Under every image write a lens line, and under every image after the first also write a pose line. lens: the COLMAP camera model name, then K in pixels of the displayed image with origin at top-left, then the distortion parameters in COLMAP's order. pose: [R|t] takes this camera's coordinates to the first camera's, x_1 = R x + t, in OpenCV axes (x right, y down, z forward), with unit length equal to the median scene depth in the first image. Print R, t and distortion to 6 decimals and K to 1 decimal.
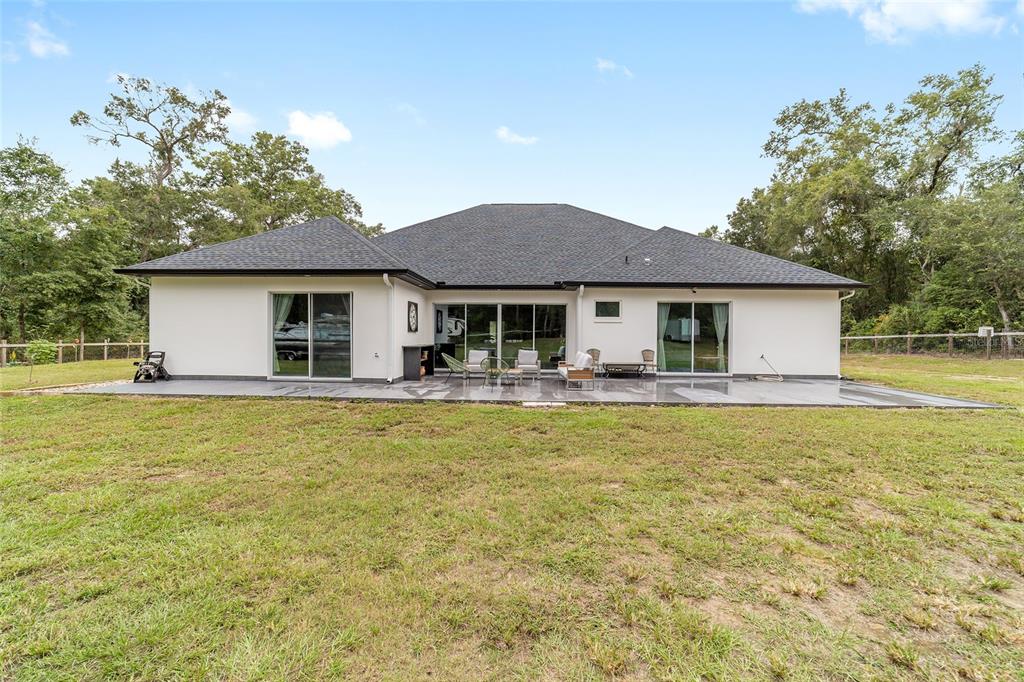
lens RADIAL K [[390.2, 0, 509.5], [0, 390.2, 340.0], [0, 0, 1]] dist [-0.002023, 0.000435]
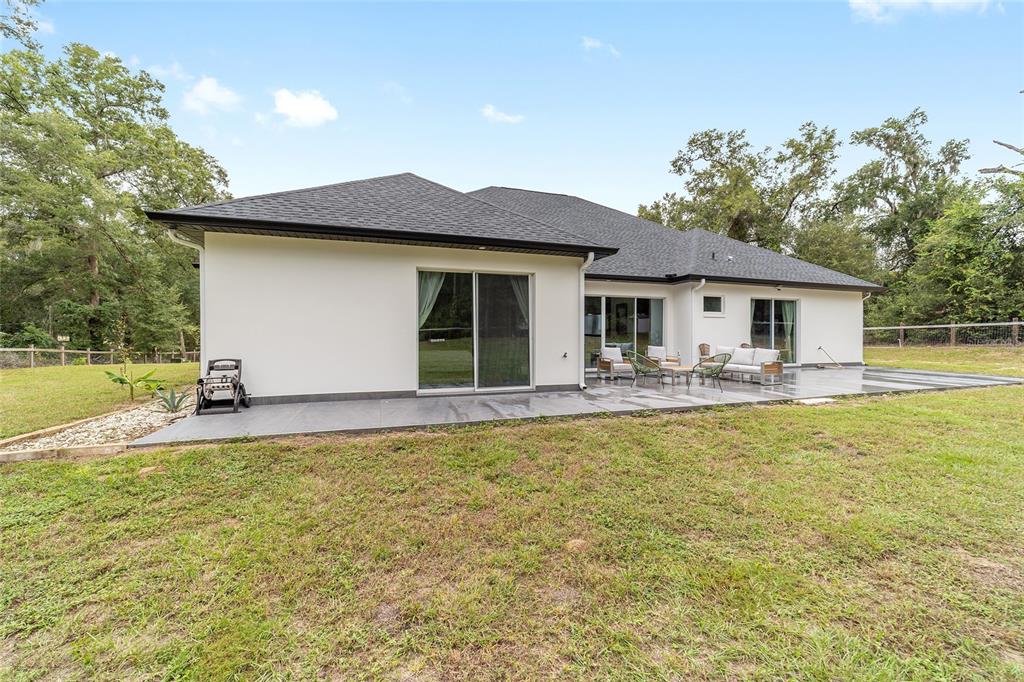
lens RADIAL K [[390.2, 0, 509.5], [0, 390.2, 340.0], [0, 0, 1]] dist [-0.002023, 0.000435]
pose [[0.934120, -0.013103, 0.356719, -0.594505], [0.012528, 0.999914, 0.003922, 0.002948], [-0.356739, 0.000805, 0.934204, 0.249982]]
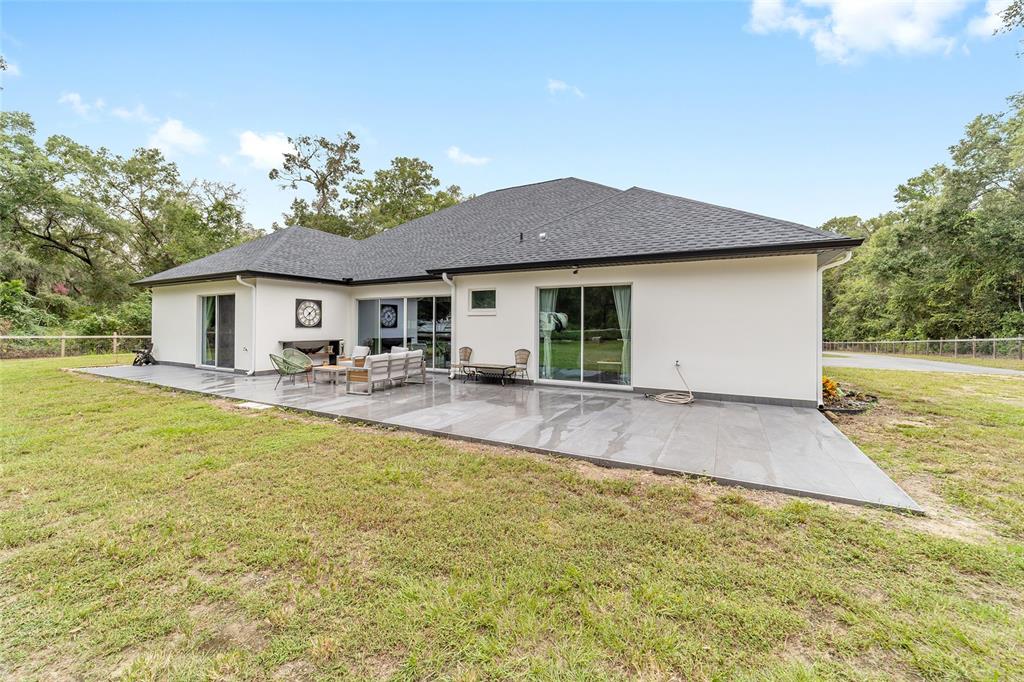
lens RADIAL K [[390.7, 0, 511.6], [0, 390.7, 325.9], [0, 0, 1]] dist [0.000246, 0.000117]
pose [[0.898938, -0.003557, -0.438062, 0.669331], [-0.002168, 0.999919, -0.012568, -0.012039], [0.438071, 0.012248, 0.898857, 0.277242]]
